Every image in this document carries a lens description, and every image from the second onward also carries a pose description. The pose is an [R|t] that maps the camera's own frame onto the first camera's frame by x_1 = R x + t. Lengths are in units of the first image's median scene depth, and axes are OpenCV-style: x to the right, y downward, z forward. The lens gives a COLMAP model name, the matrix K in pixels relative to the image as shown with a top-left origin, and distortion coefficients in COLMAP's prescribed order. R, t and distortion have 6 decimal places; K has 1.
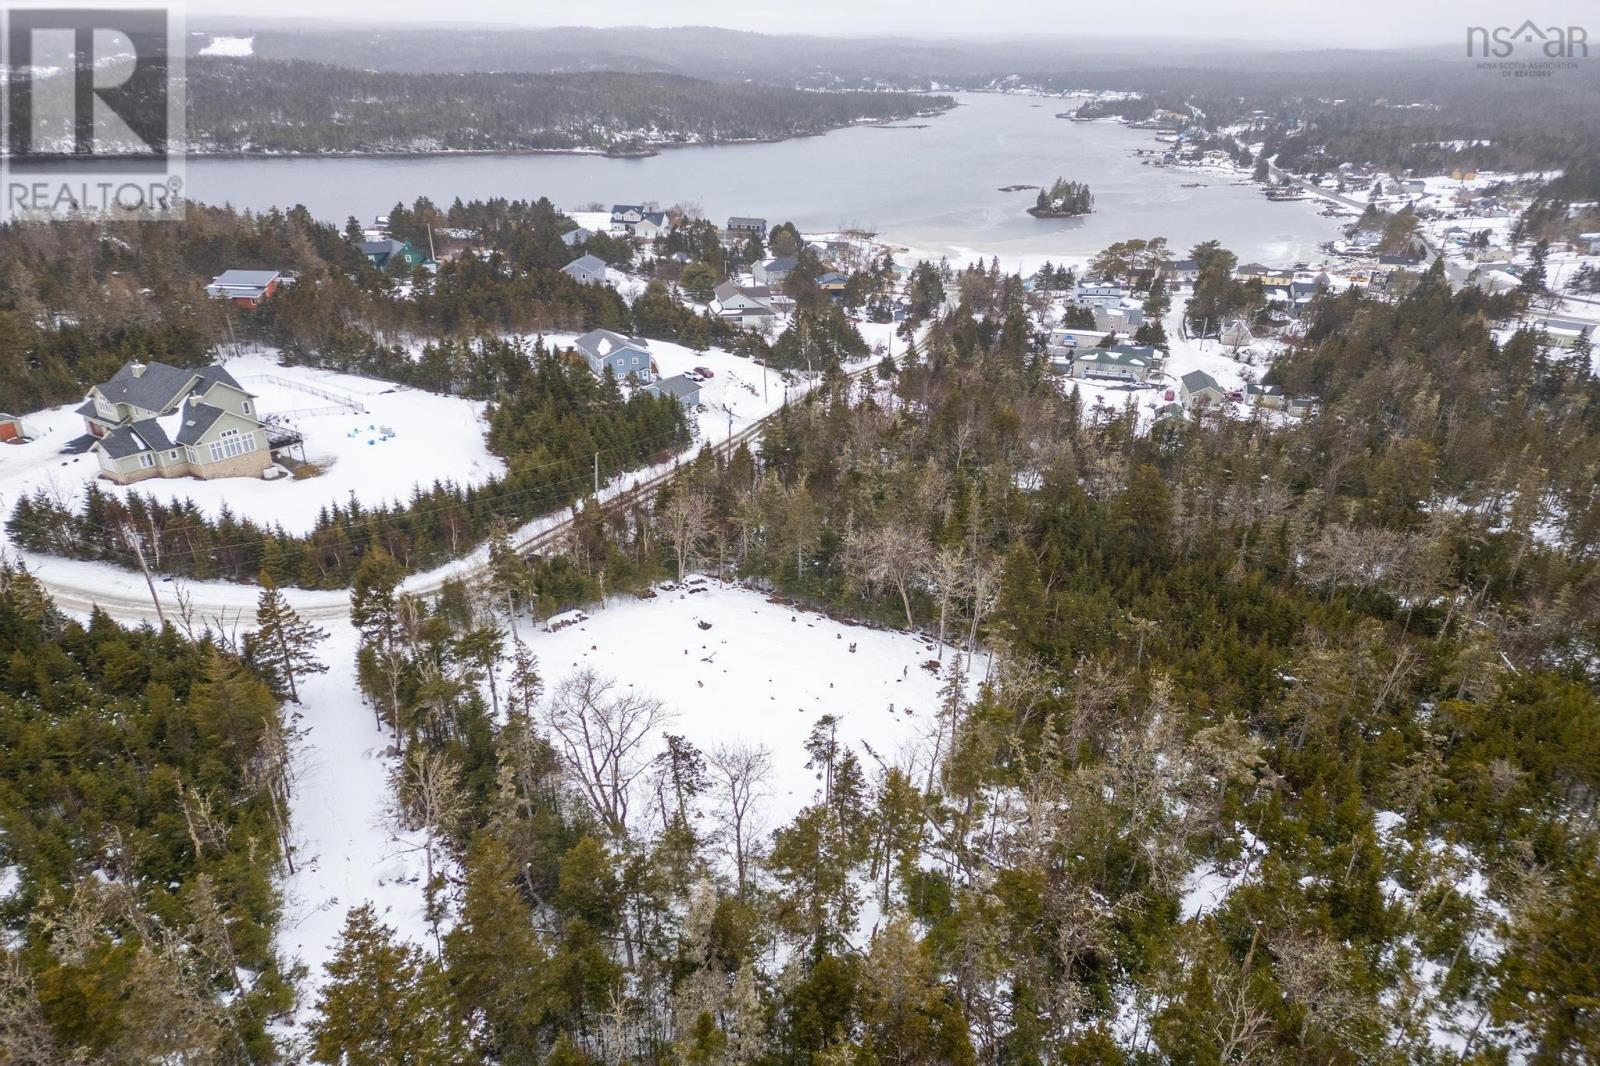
lens RADIAL K [[1095.0, 0, 803.1], [0, 1095.0, 612.2], [0, 0, 1]] dist [0.087458, -0.049369]
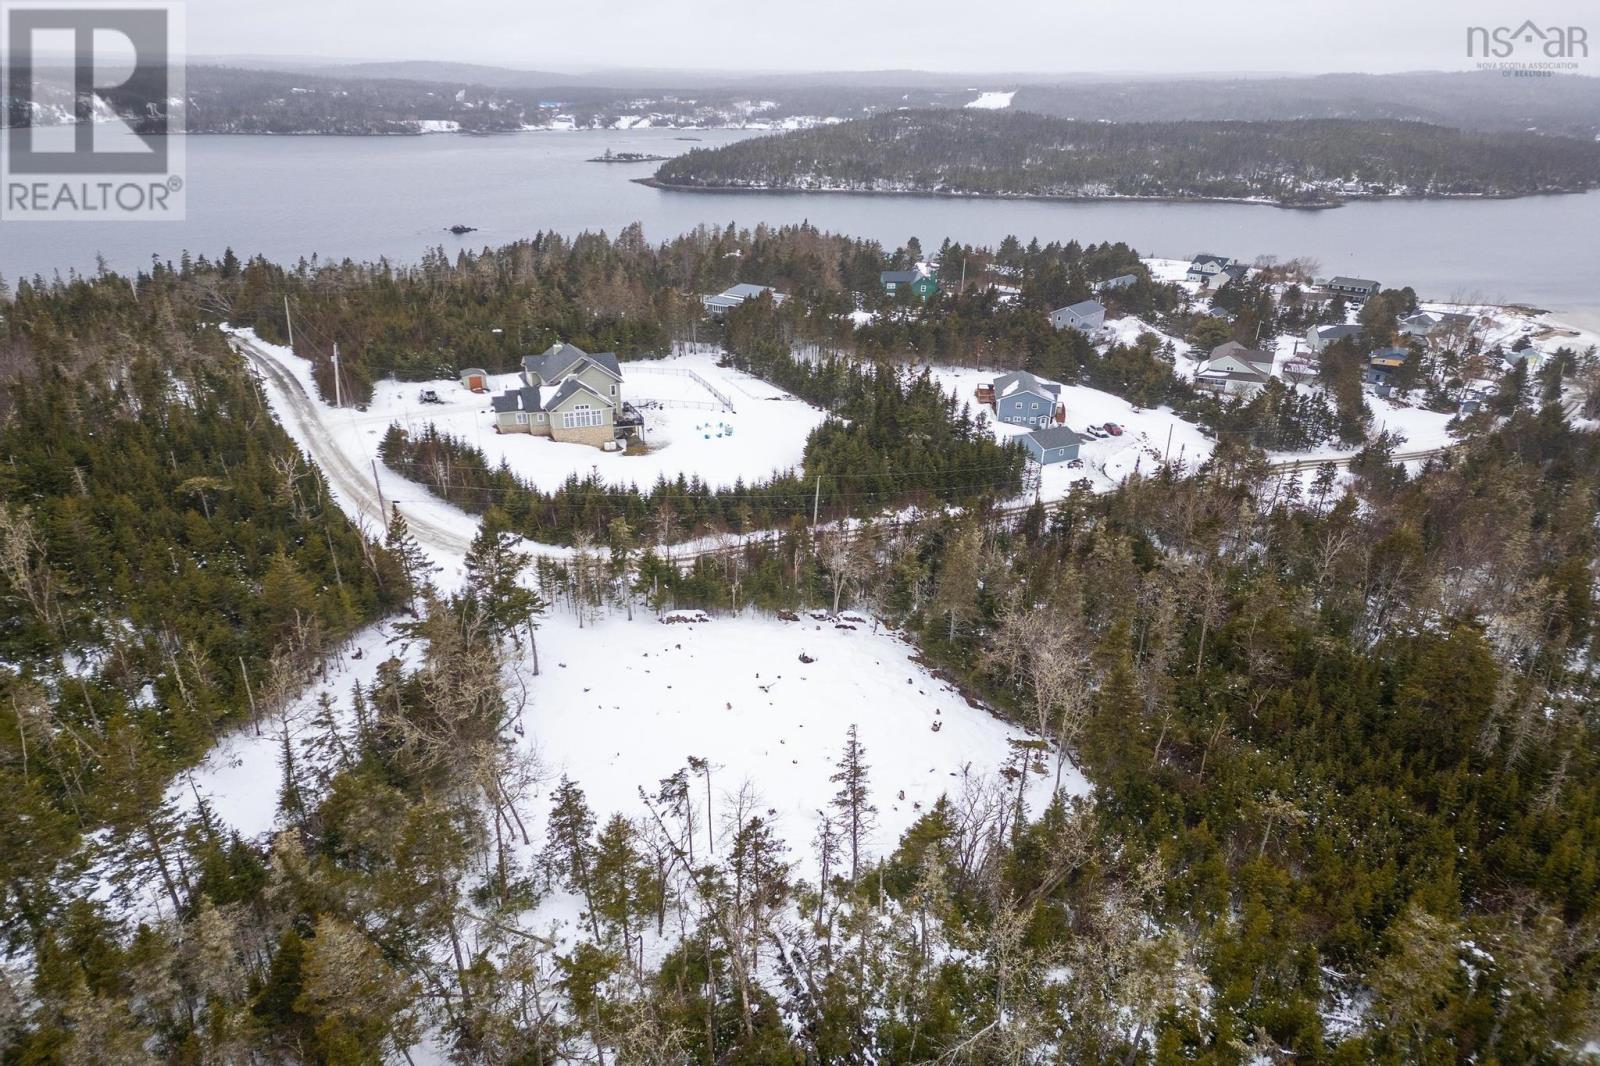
lens RADIAL K [[1095.0, 0, 799.4], [0, 1095.0, 602.9], [0, 0, 1]] dist [0.087458, -0.049369]
pose [[0.823569, 0.243222, -0.512423, 0.170208], [-0.264729, 0.963792, 0.031992, -0.028268], [0.501650, 0.109305, 0.858137, 0.059258]]
